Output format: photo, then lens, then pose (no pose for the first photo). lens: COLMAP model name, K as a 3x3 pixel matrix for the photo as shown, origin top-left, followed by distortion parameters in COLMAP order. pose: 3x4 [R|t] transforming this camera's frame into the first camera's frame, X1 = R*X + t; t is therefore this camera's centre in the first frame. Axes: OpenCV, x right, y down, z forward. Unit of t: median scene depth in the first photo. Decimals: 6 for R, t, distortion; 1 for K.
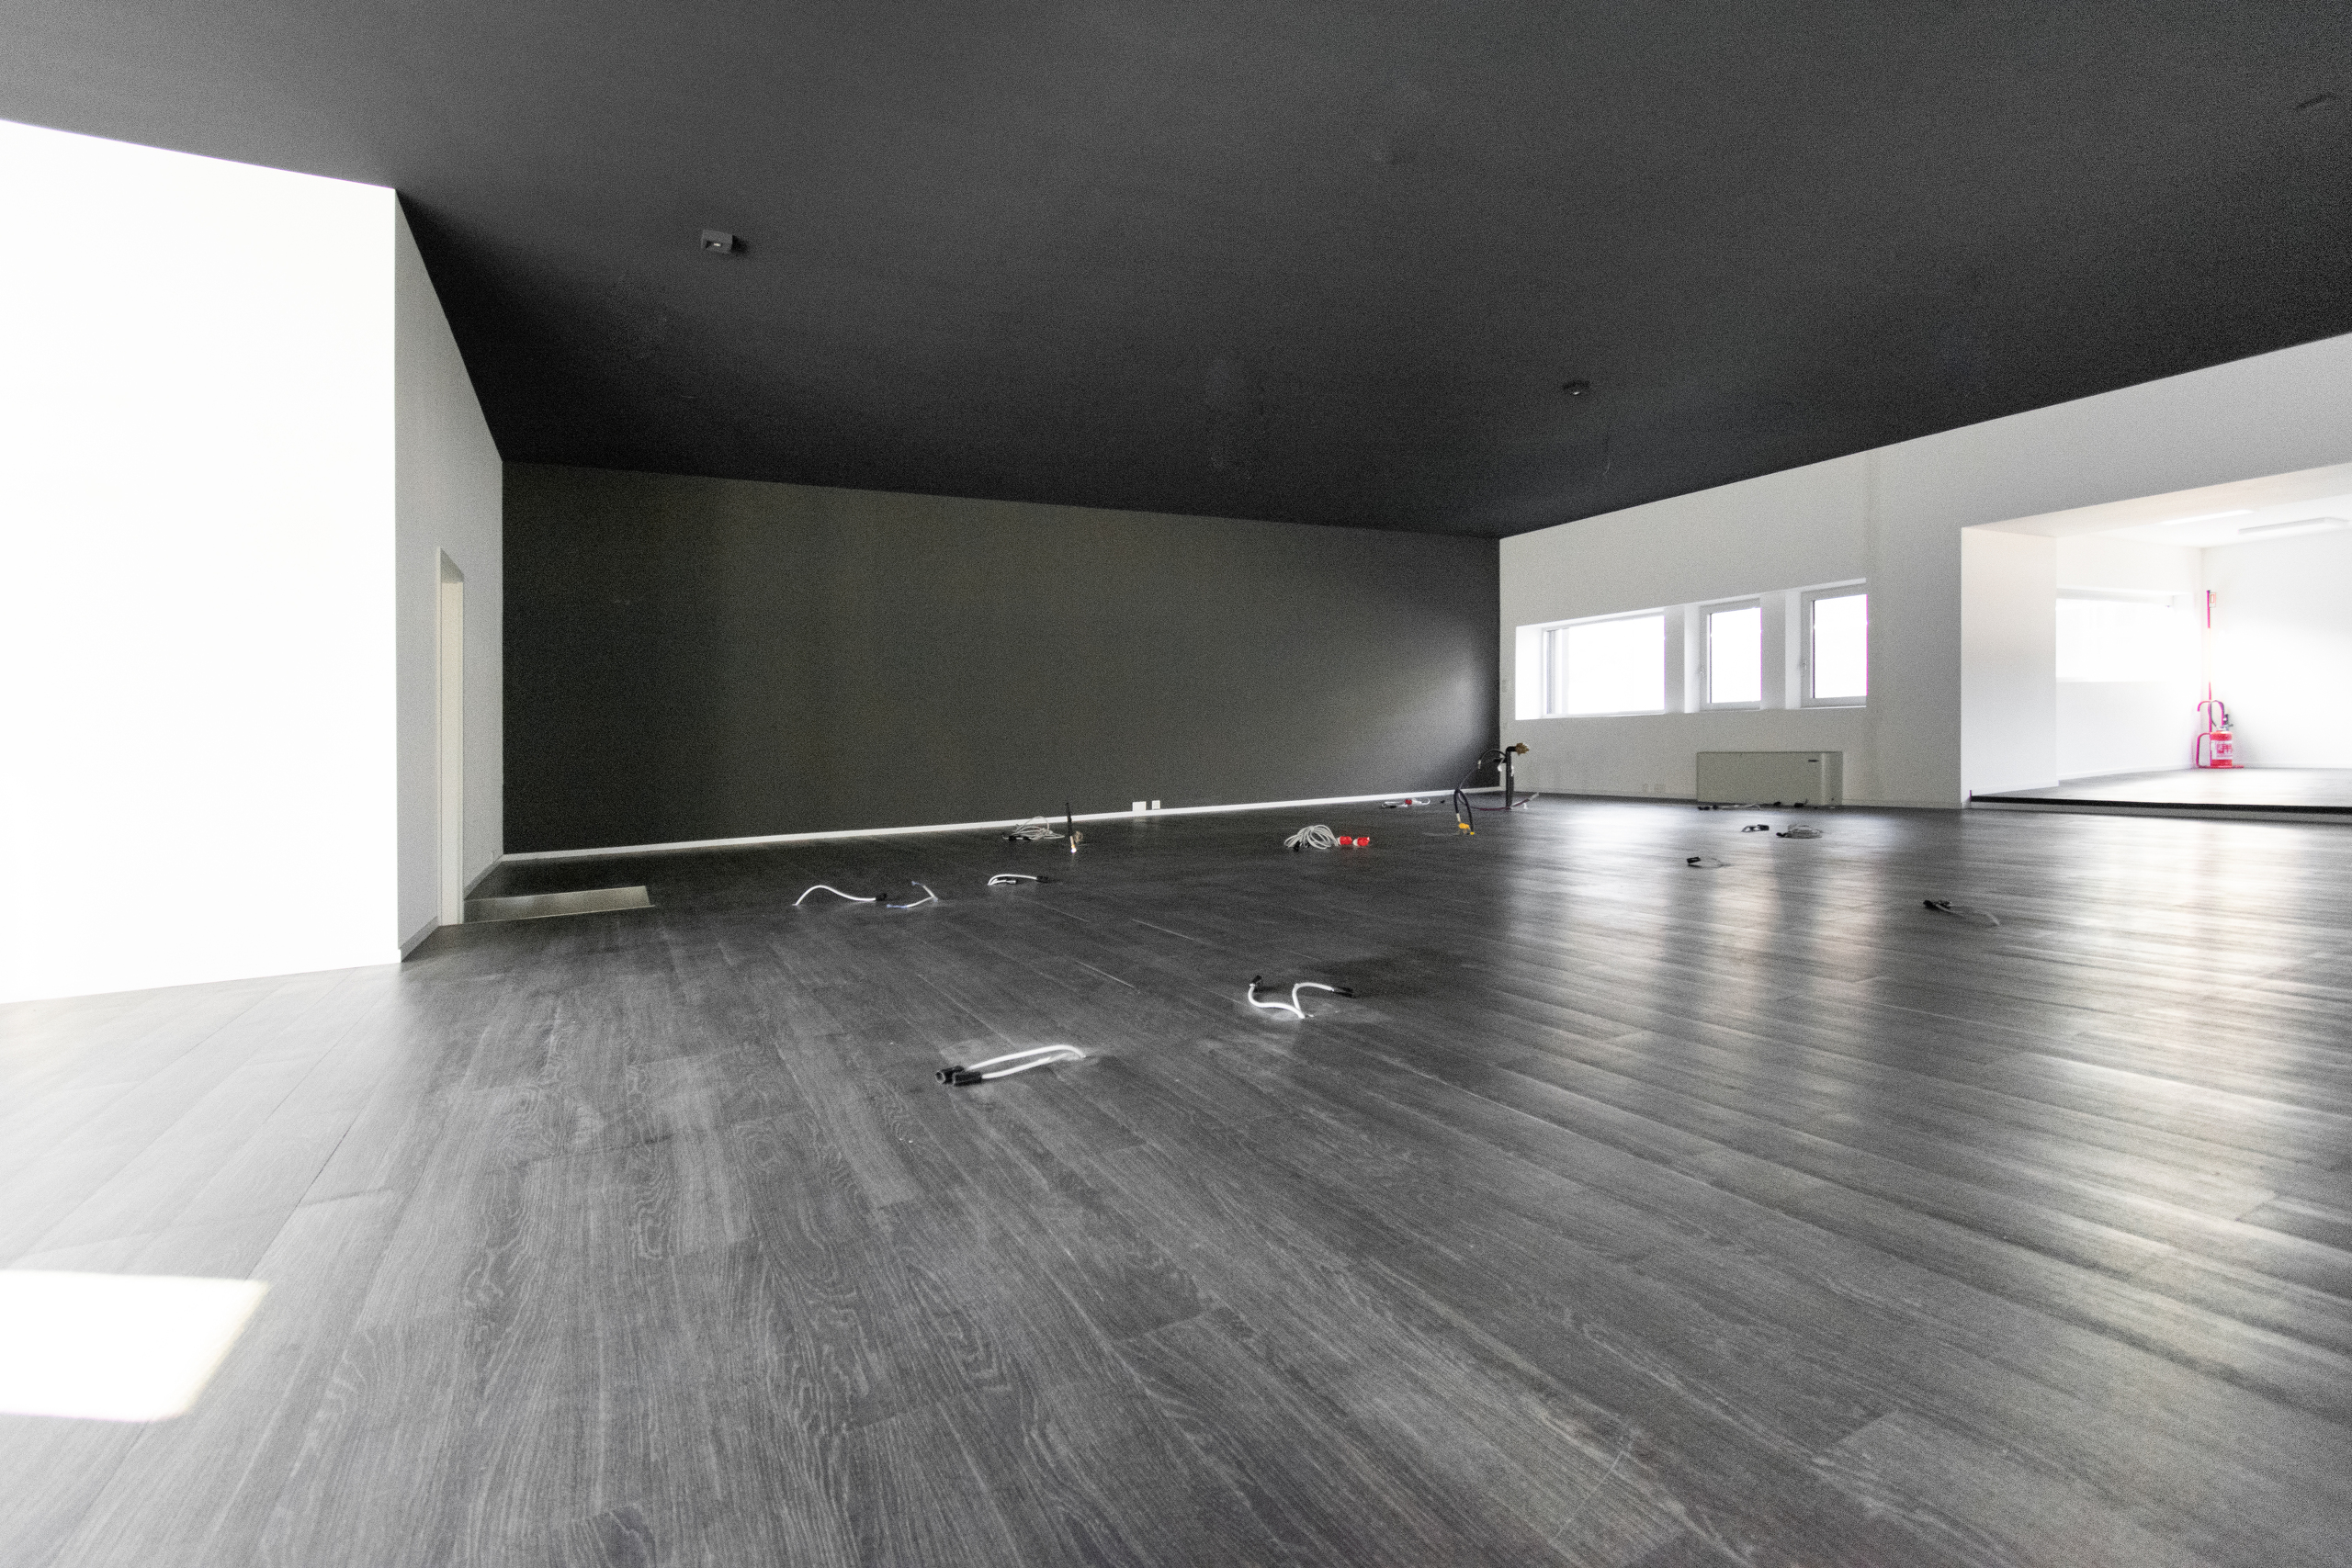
lens RADIAL K [[1063.8, 0, 1173.5], [0, 1063.8, 740.6], [0, 0, 1]] dist [-0.001063, -0.000291]
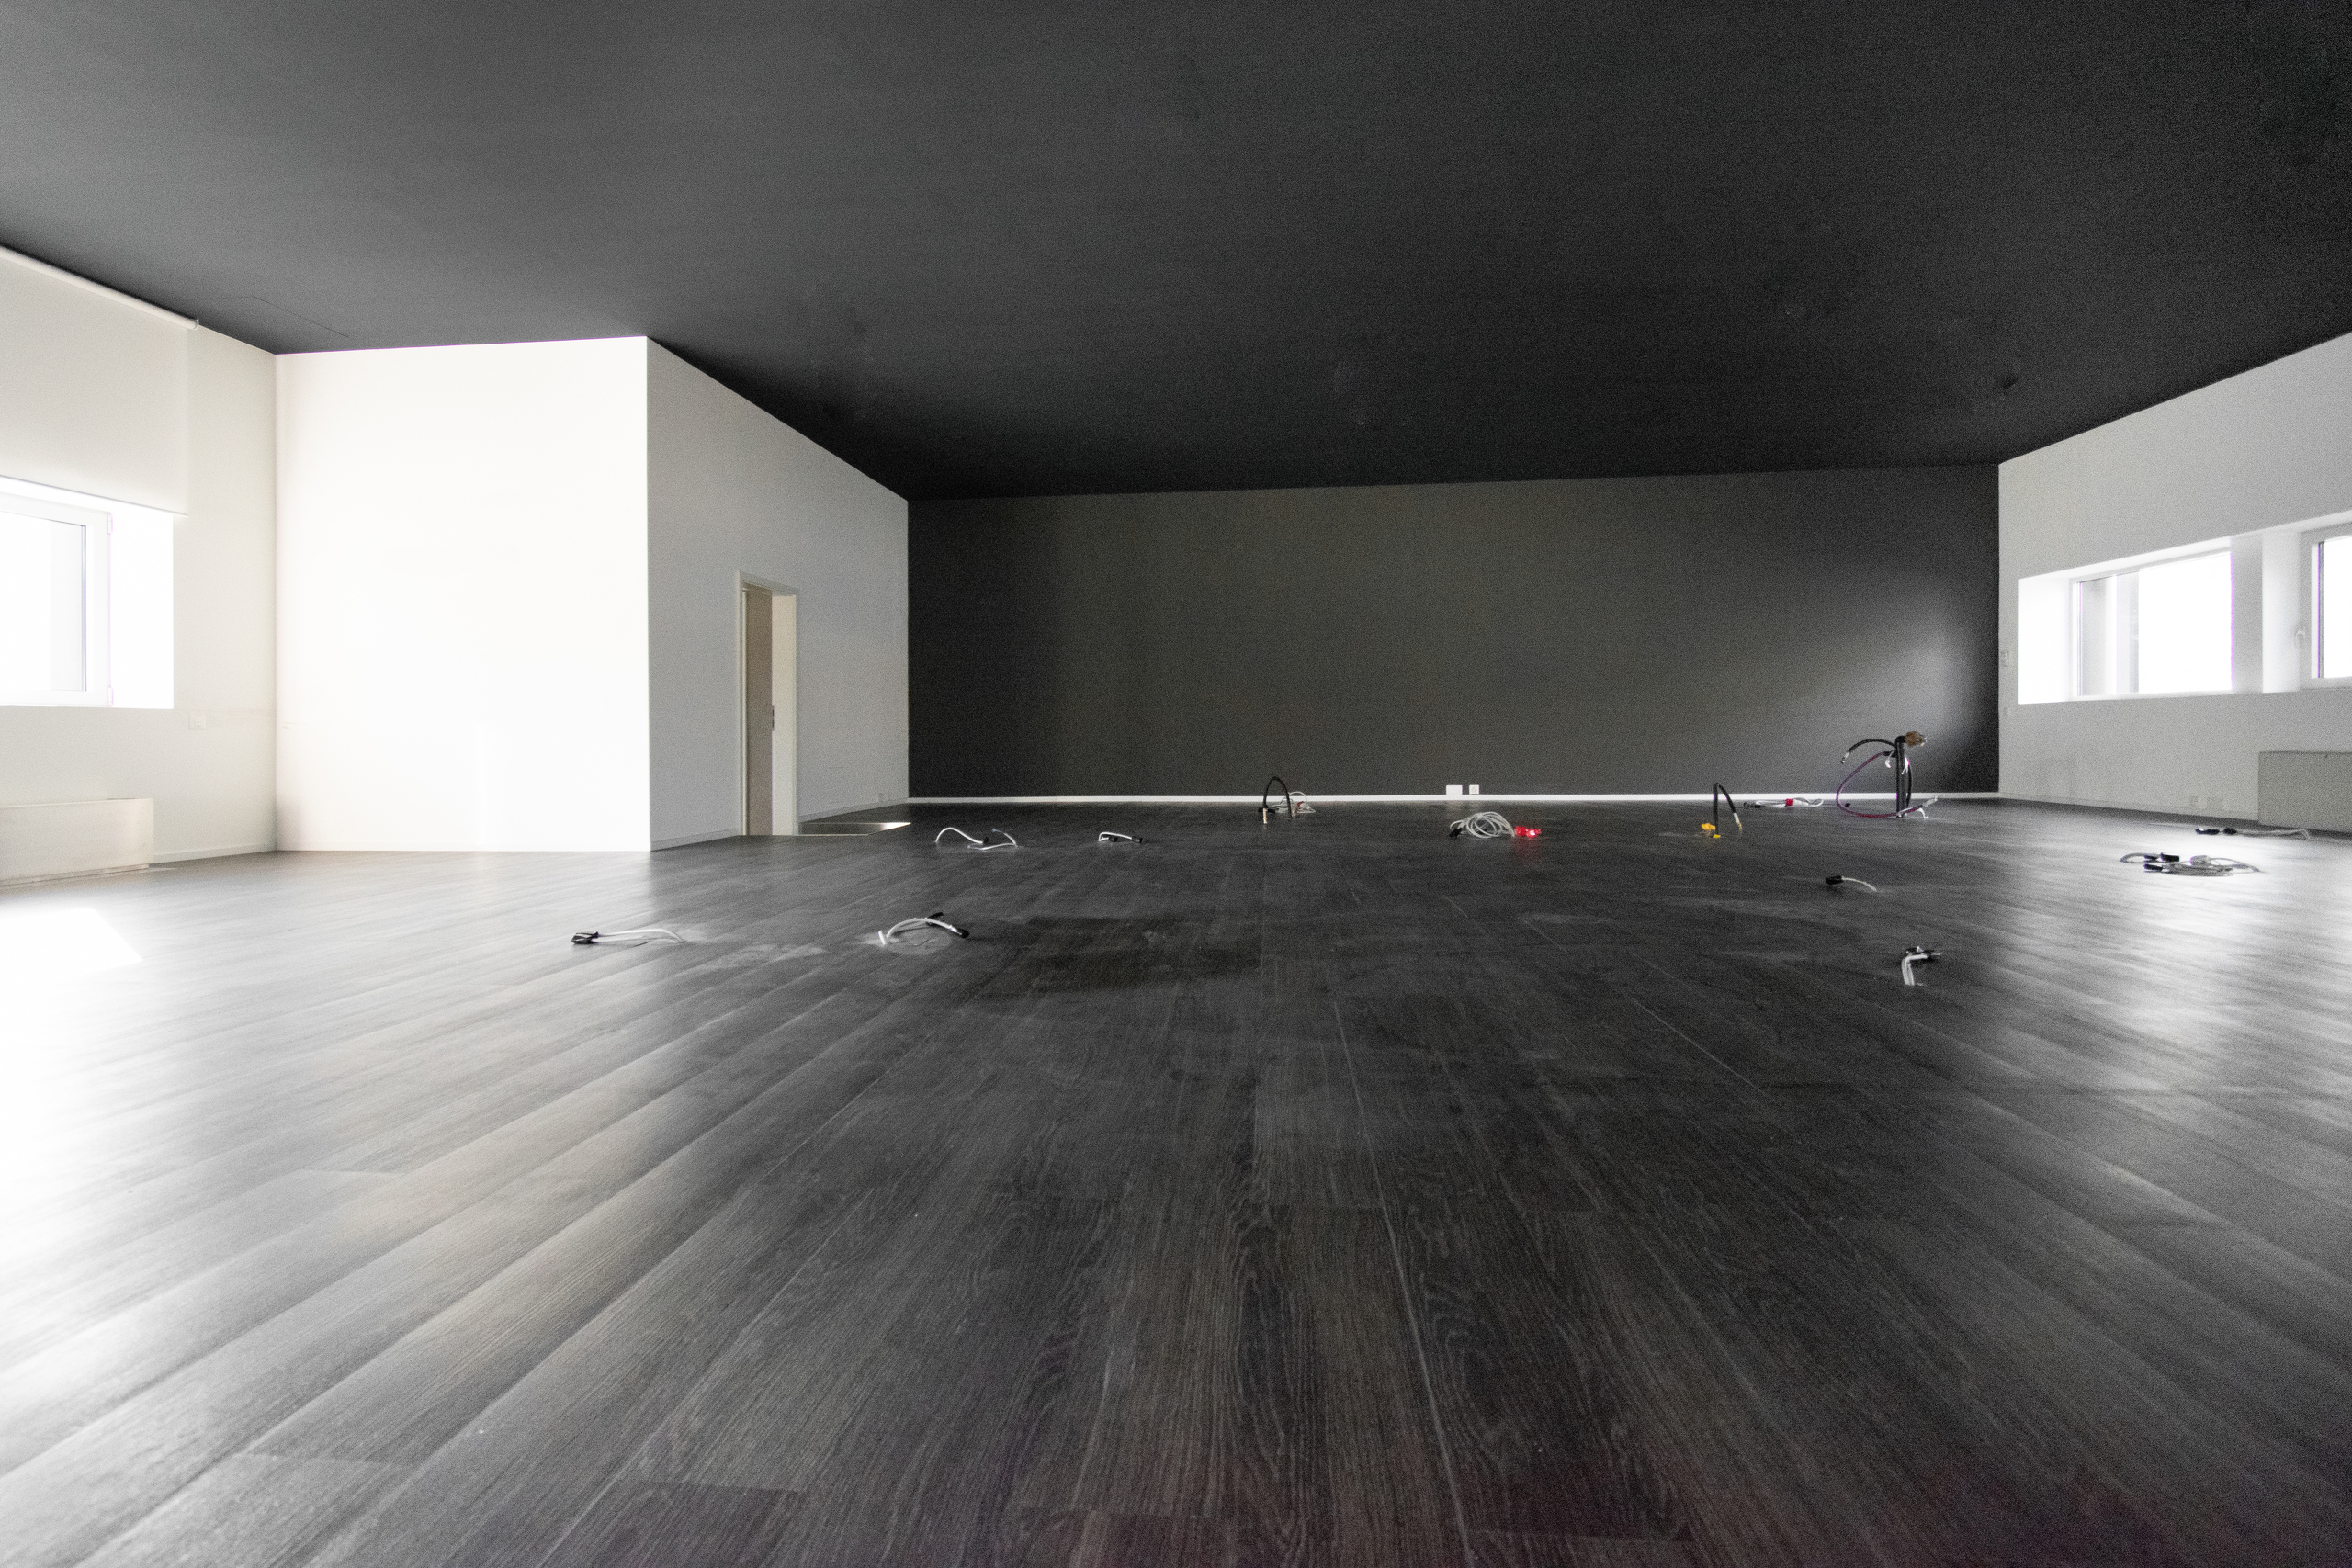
lens RADIAL K [[1063.8, 0, 1173.5], [0, 1063.8, 740.6], [0, 0, 1]] dist [-0.001063, -0.000291]
pose [[0.838059, 0.024223, -0.545041, 0.275622], [-0.017475, 0.999693, 0.017559, 0.004575], [0.545299, -0.005191, 0.838225, 0.056728]]
